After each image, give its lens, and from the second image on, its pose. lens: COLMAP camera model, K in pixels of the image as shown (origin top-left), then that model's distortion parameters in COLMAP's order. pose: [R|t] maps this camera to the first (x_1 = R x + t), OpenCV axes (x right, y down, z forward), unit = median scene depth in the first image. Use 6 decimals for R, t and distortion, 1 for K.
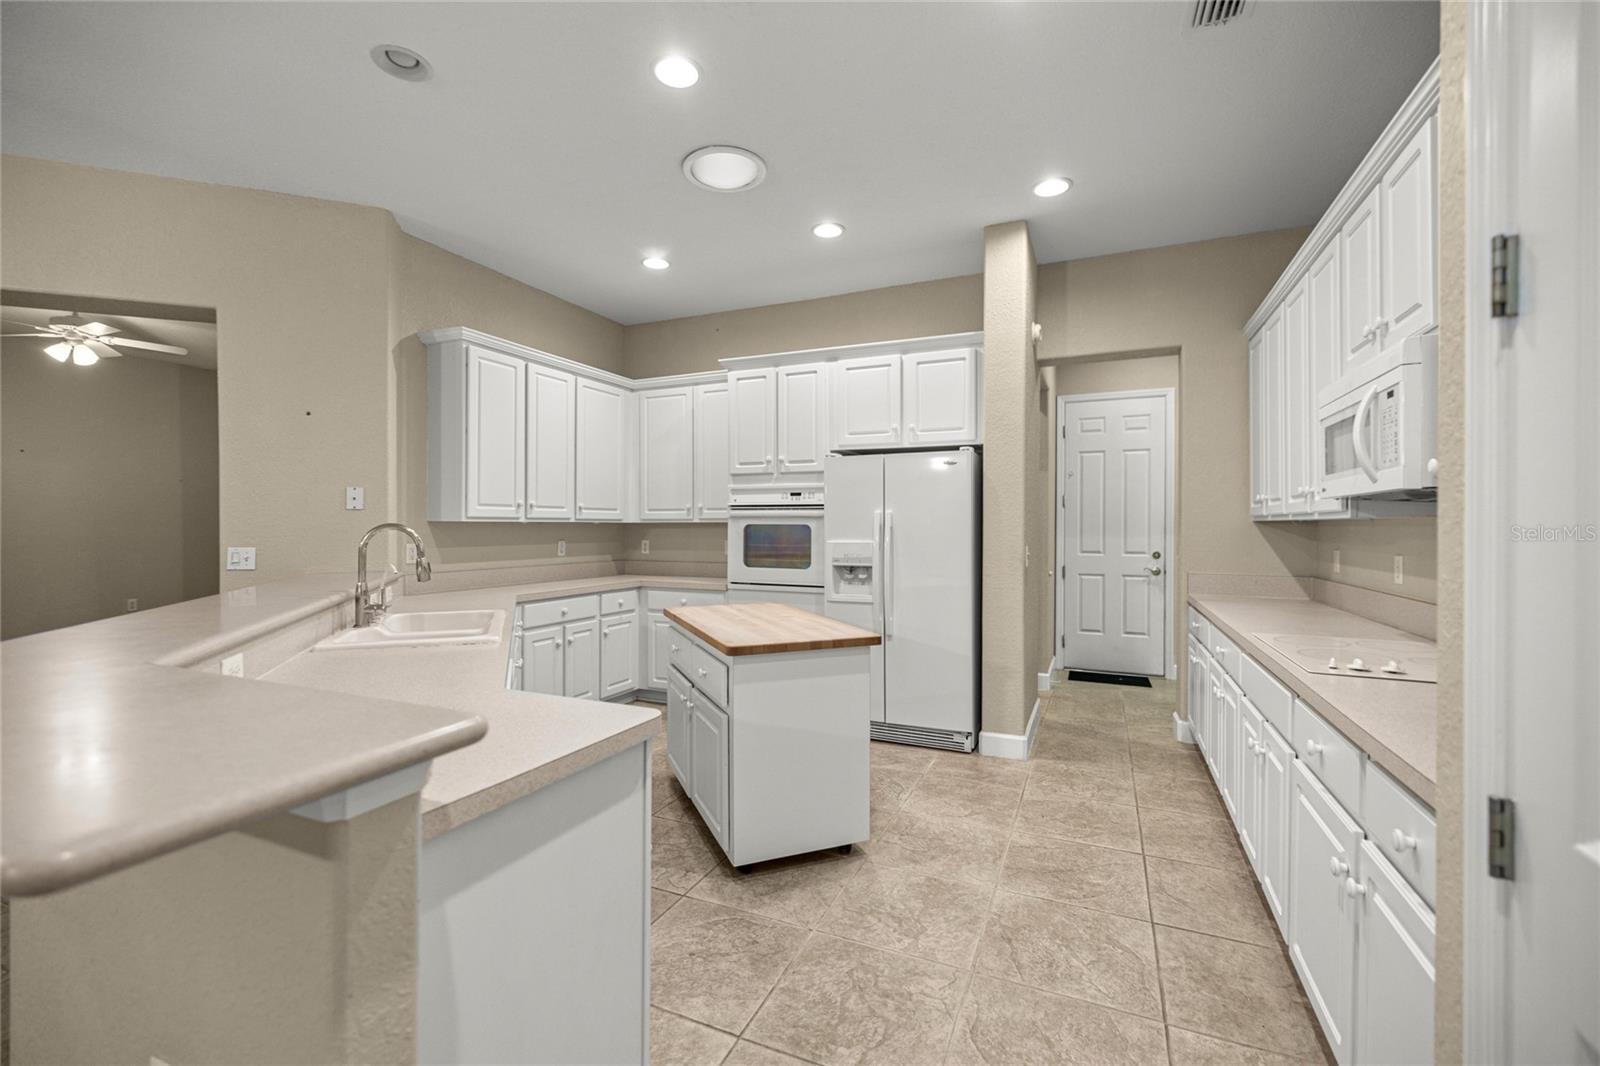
lens RADIAL K [[678.3, 0, 796.2], [0, 678.3, 527.0], [0, 0, 1]] dist [0.001822, -0.000686]
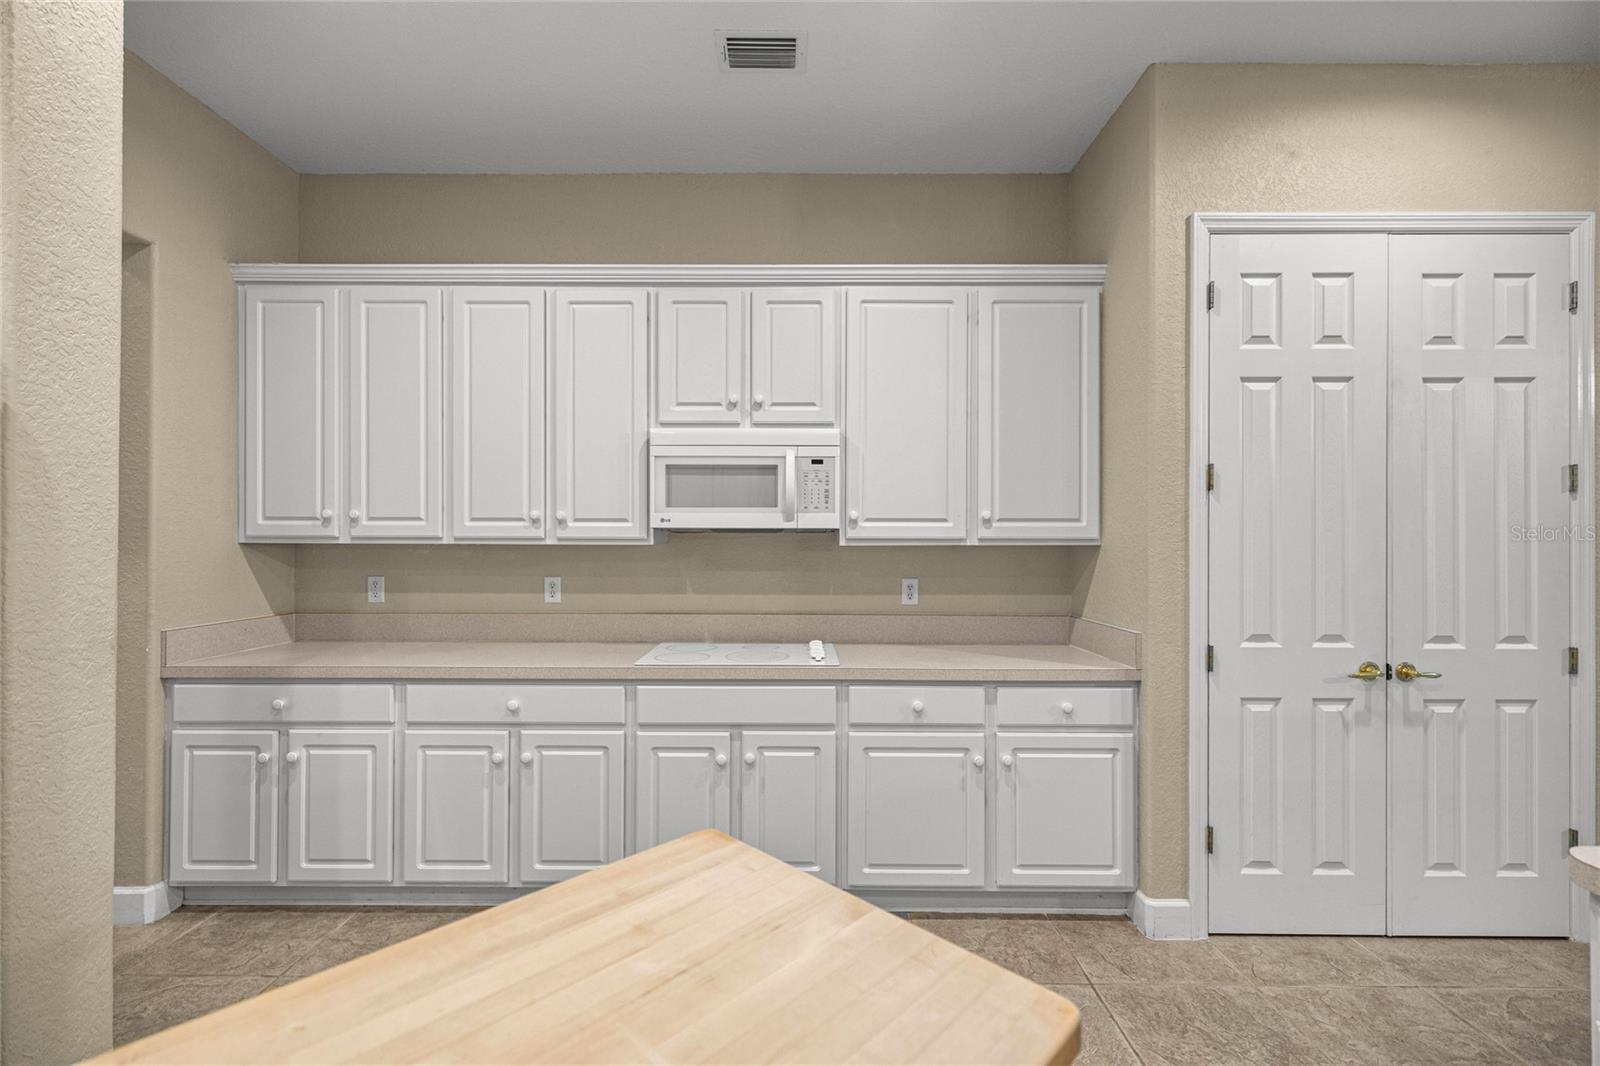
lens RADIAL K [[678.3, 0, 795.8], [0, 678.3, 535.9], [0, 0, 1]] dist [0.001822, -0.000686]
pose [[-0.406247, 0.001905, 0.913761, -0.179831], [-0.002541, 0.999992, -0.003214, -0.014019], [-0.913760, -0.003627, -0.406239, 0.692330]]
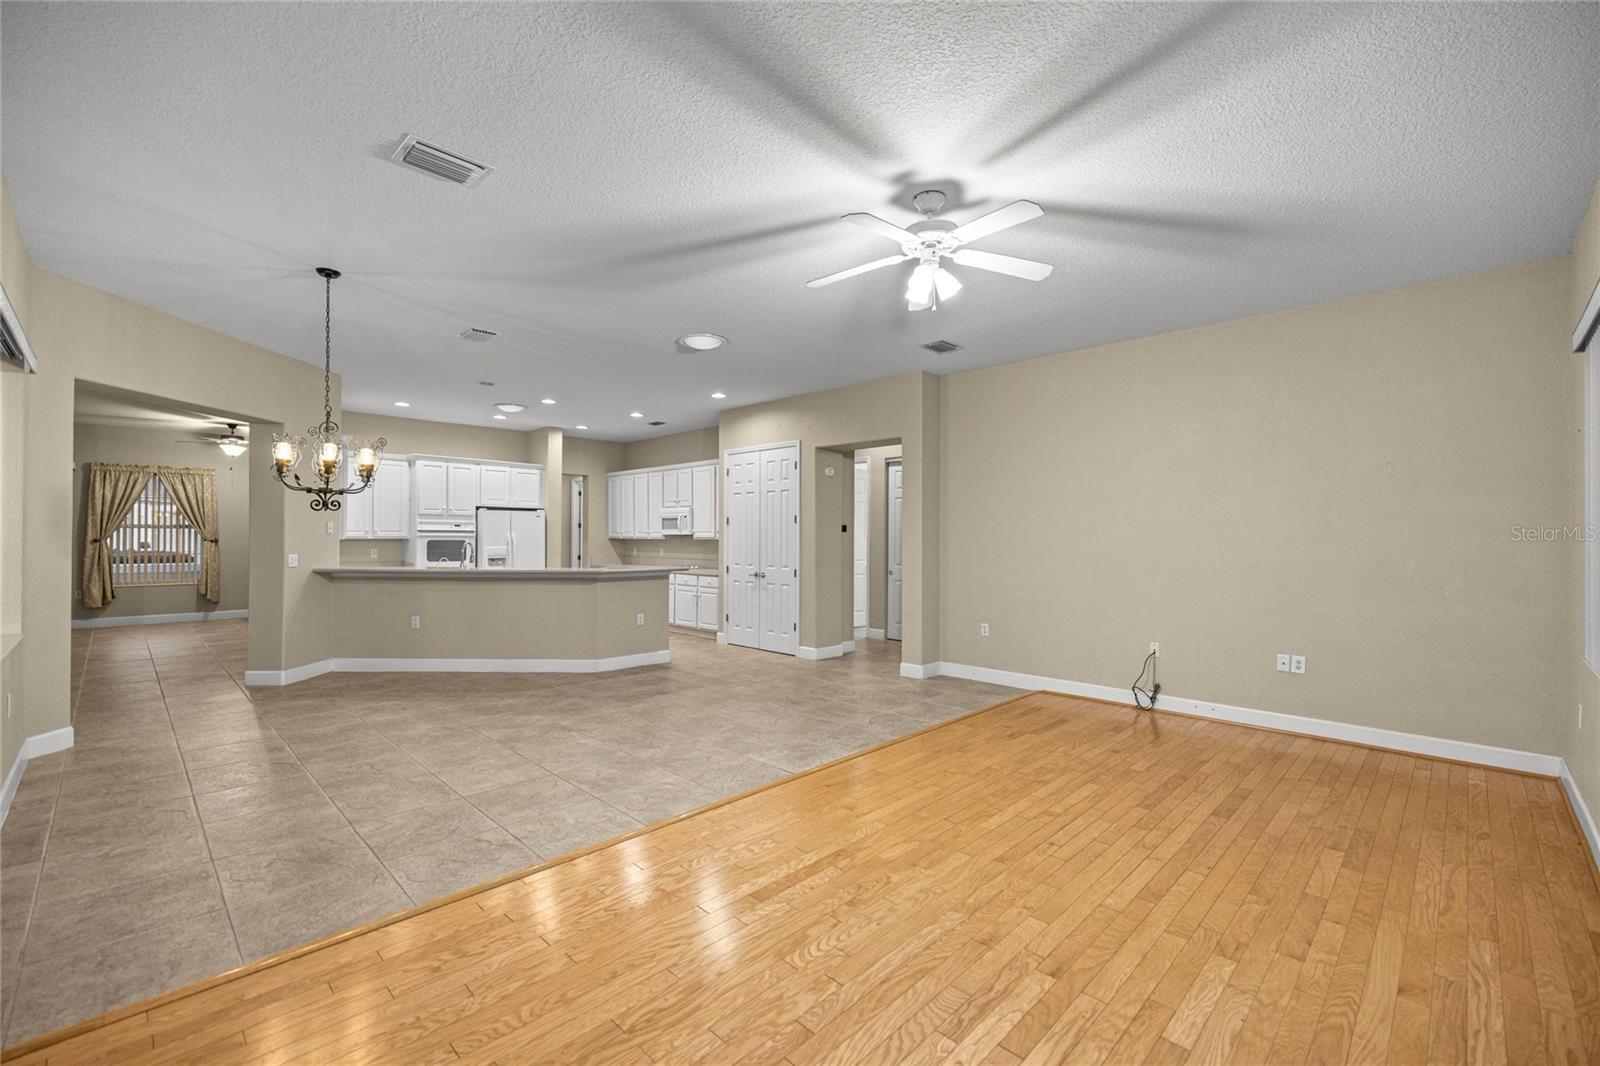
lens RADIAL K [[678.3, 0, 794.9], [0, 678.3, 533.6], [0, 0, 1]] dist [0.001822, -0.000686]
pose [[0.353485, 0.005218, 0.935426, -1.632972], [-0.001797, 0.999986, -0.004899, -0.015607], [-0.935438, 0.000051, 0.353490, -0.727580]]
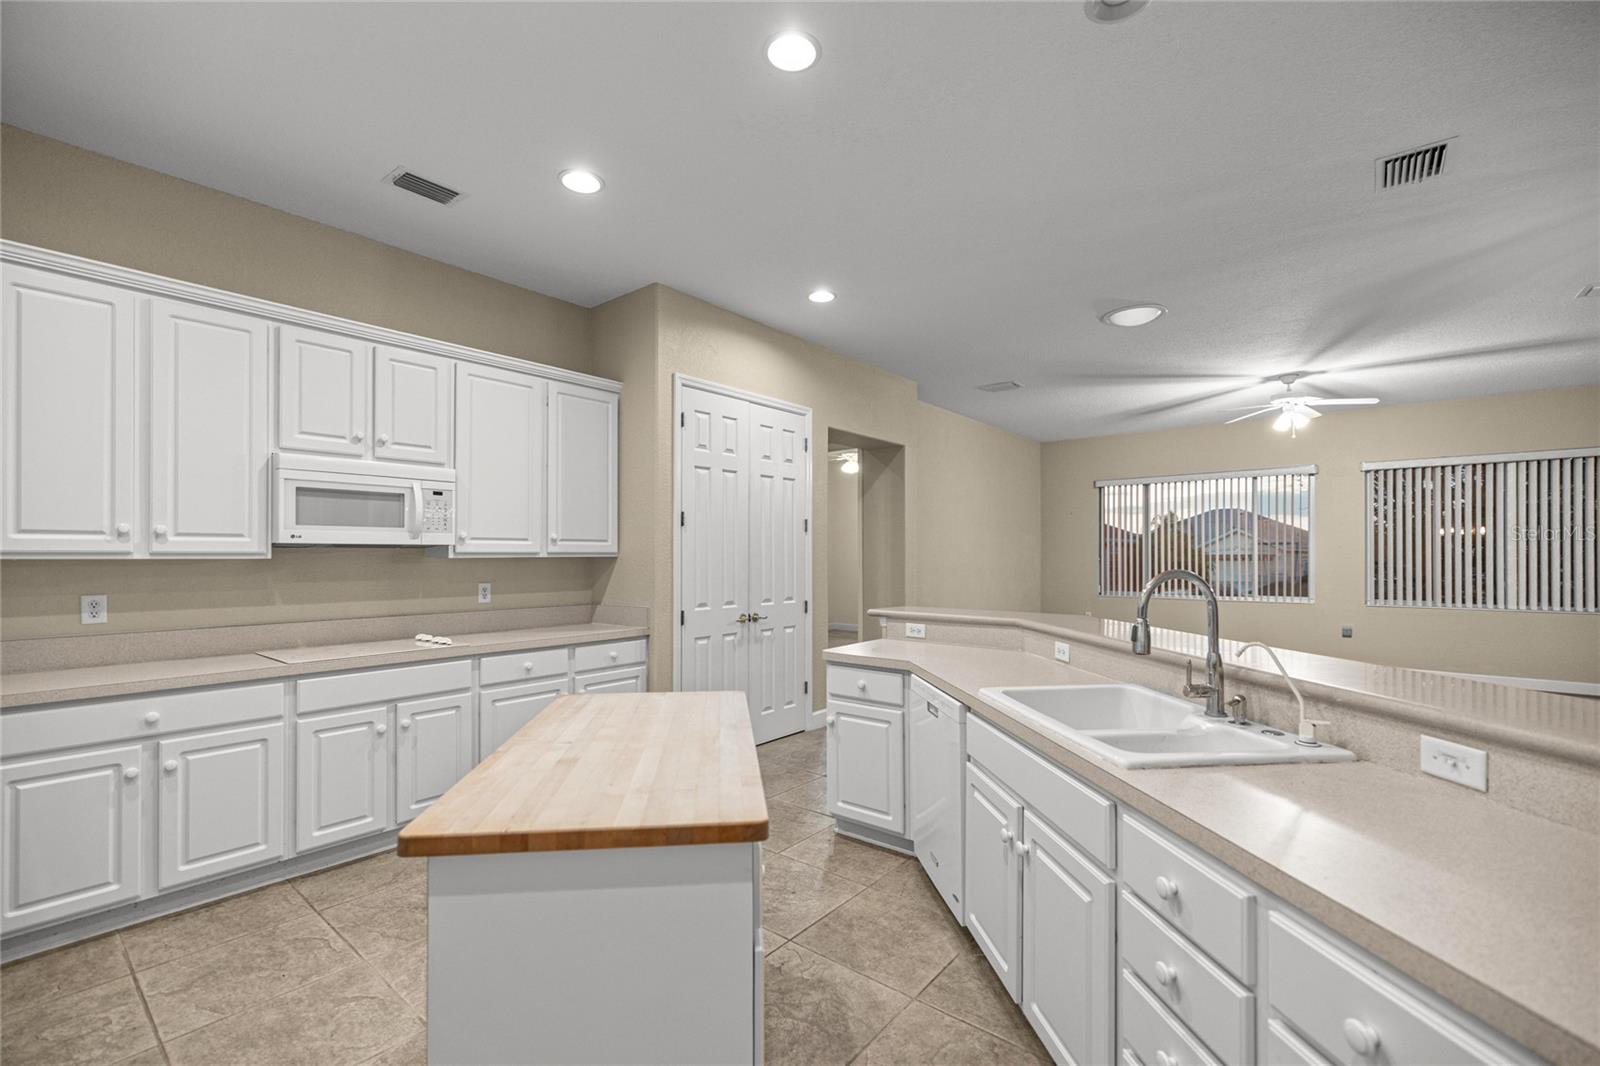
lens RADIAL K [[678.3, 0, 799.2], [0, 678.3, 549.7], [0, 0, 1]] dist [0.001822, -0.000686]
pose [[-0.965032, 0.002085, 0.262124, -0.243383], [0.000258, 0.999975, -0.007003, -0.011258], [-0.262133, -0.006691, -0.965009, 1.080050]]
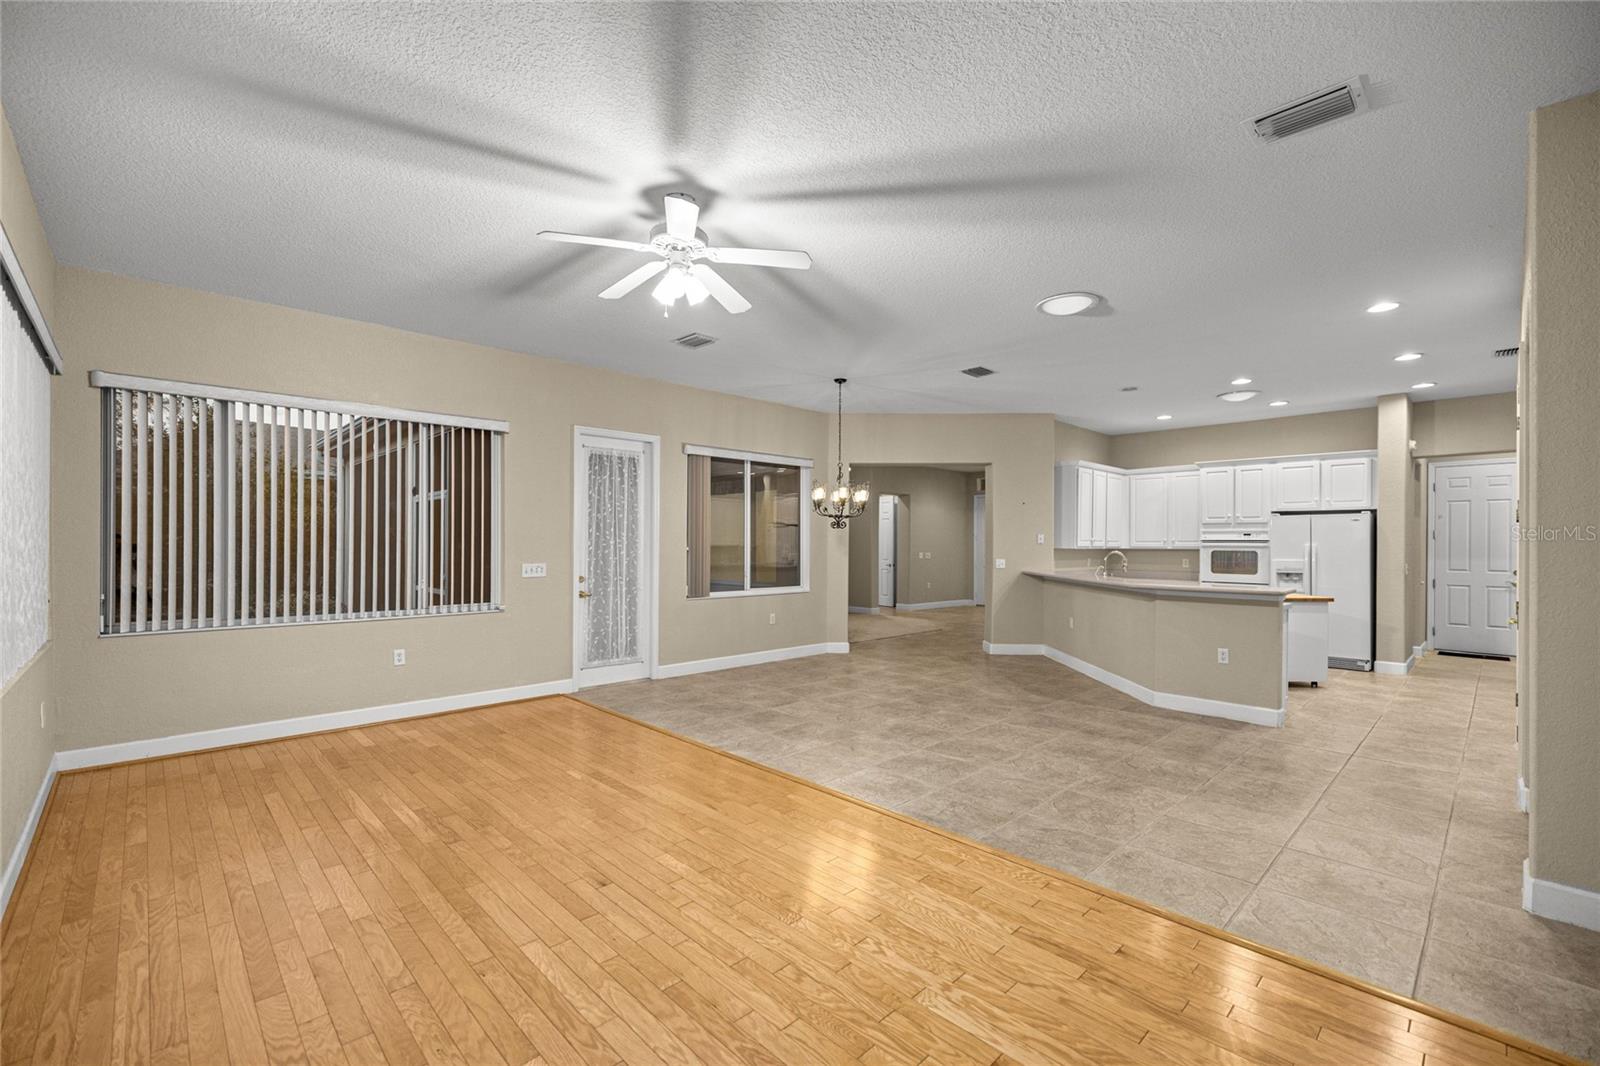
lens RADIAL K [[678.3, 0, 785.7], [0, 678.3, 543.8], [0, 0, 1]] dist [0.001822, -0.000686]
pose [[0.923374, 0.003003, -0.383889, -0.470854], [-0.004683, 0.999983, -0.003442, -0.010811], [0.383872, 0.004976, 0.923373, -1.249922]]
